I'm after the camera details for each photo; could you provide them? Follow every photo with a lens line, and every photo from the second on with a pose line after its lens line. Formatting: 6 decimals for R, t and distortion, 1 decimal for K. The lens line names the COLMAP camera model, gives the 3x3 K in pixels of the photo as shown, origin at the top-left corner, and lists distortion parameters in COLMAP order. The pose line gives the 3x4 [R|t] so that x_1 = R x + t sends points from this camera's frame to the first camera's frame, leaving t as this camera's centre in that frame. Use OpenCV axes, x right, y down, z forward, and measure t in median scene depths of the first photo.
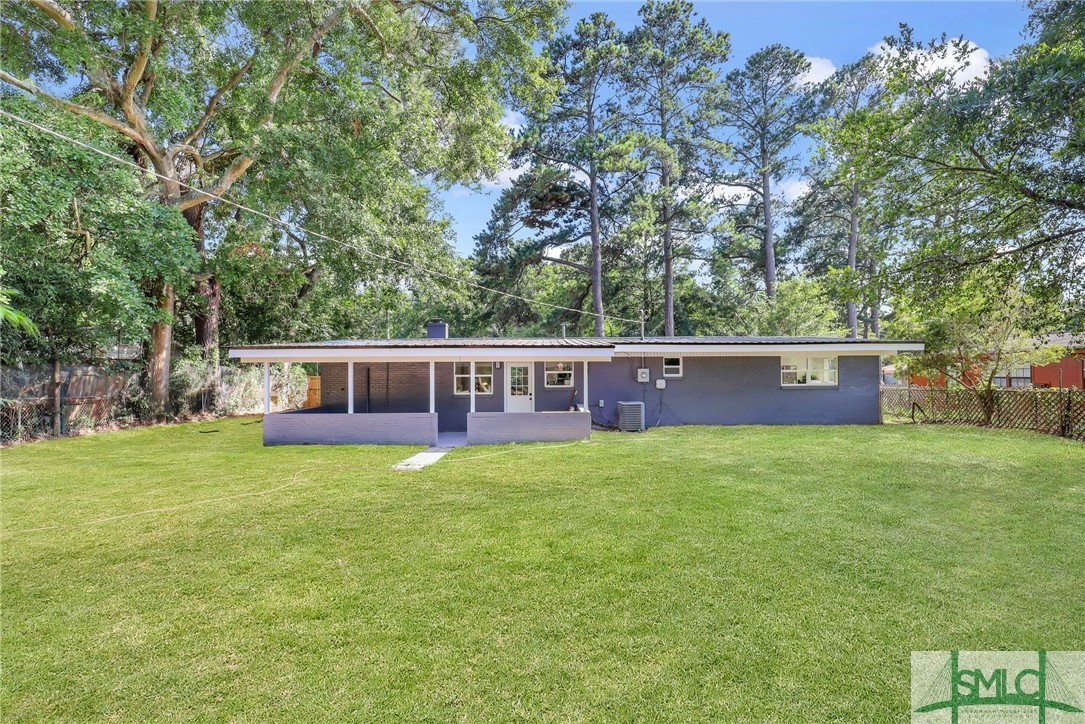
lens RADIAL K [[535.4, 0, 542.5], [0, 535.4, 362.0], [0, 0, 1]] dist [0.001327, 0.000270]
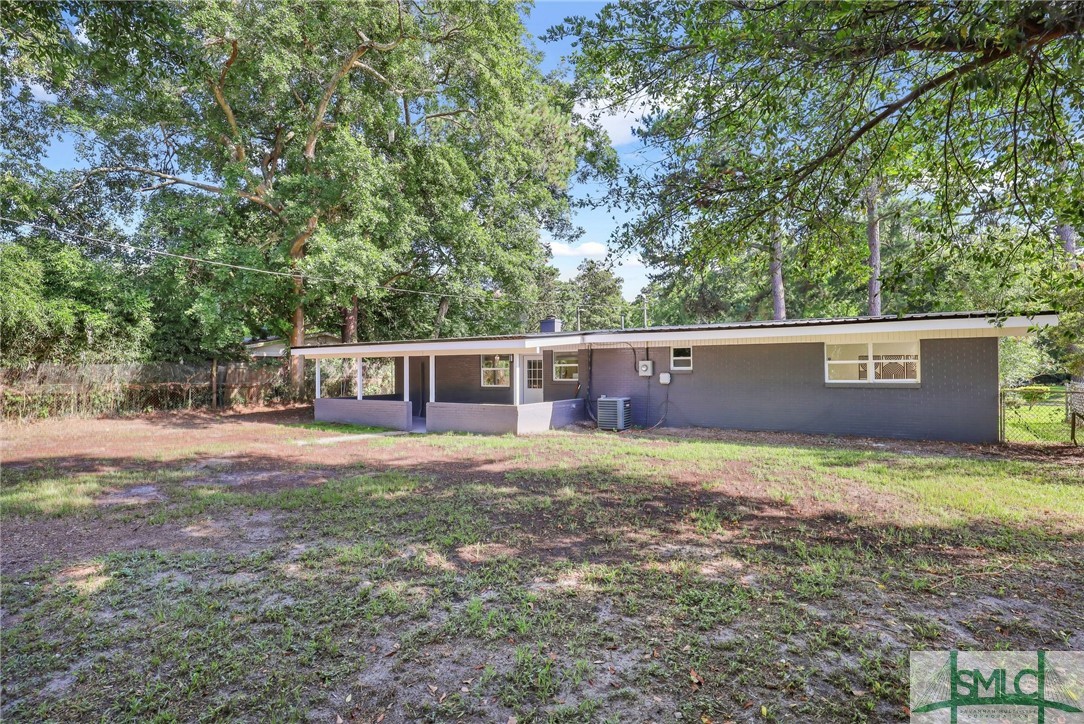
lens RADIAL K [[534.9, 0, 542.0], [0, 534.9, 362.0], [0, 0, 1]] dist [0.001327, 0.000270]
pose [[0.850125, -0.007759, -0.526523, 0.508506], [0.012368, 0.999910, 0.005233, 0.007583], [0.526435, -0.010961, 0.850145, 0.151720]]
